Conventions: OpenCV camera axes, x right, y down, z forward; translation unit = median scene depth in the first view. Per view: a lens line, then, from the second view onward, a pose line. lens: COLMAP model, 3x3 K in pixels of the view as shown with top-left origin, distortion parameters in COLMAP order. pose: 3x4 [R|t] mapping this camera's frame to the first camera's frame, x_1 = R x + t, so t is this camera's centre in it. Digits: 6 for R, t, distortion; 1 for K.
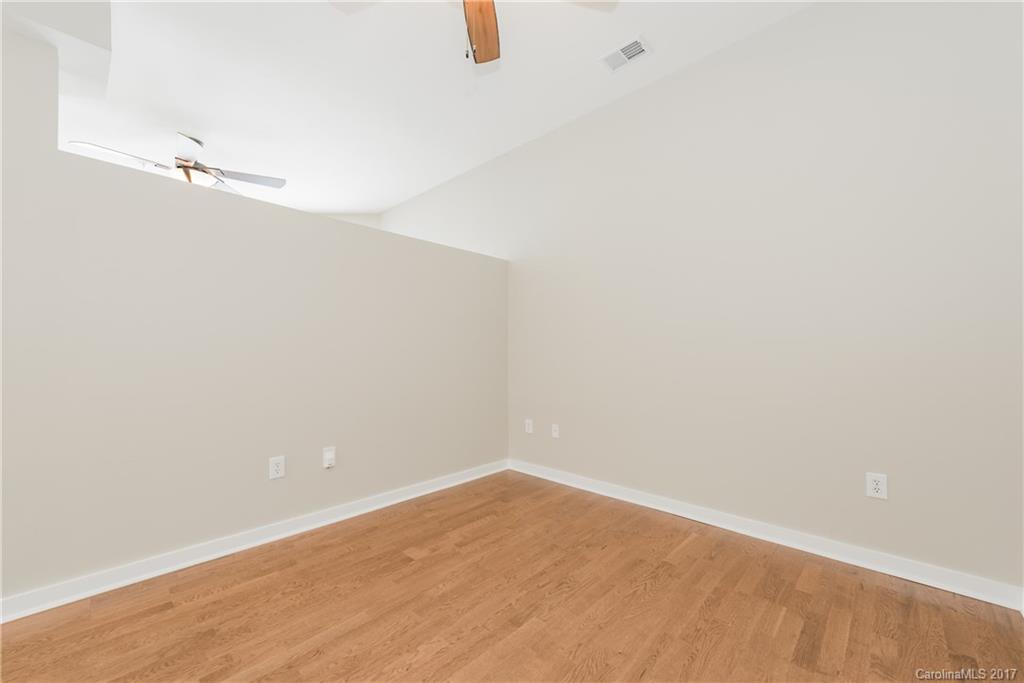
lens RADIAL K [[401.7, 0, 509.2], [0, 401.7, 345.6], [0, 0, 1]] dist [0.003156, 0.000255]
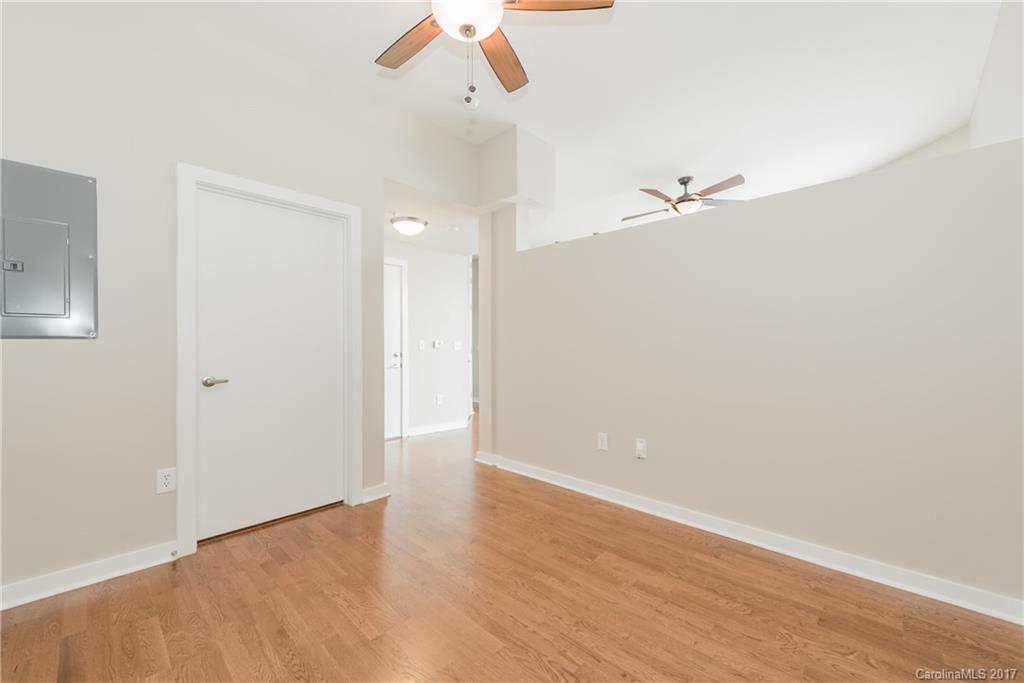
lens RADIAL K [[401.7, 0, 509.2], [0, 401.7, 345.6], [0, 0, 1]] dist [0.003156, 0.000255]
pose [[-0.018302, -0.013454, -0.999742, 0.712754], [0.011145, 0.999845, -0.013659, 0.017925], [0.999770, -0.011393, -0.018149, 0.764643]]
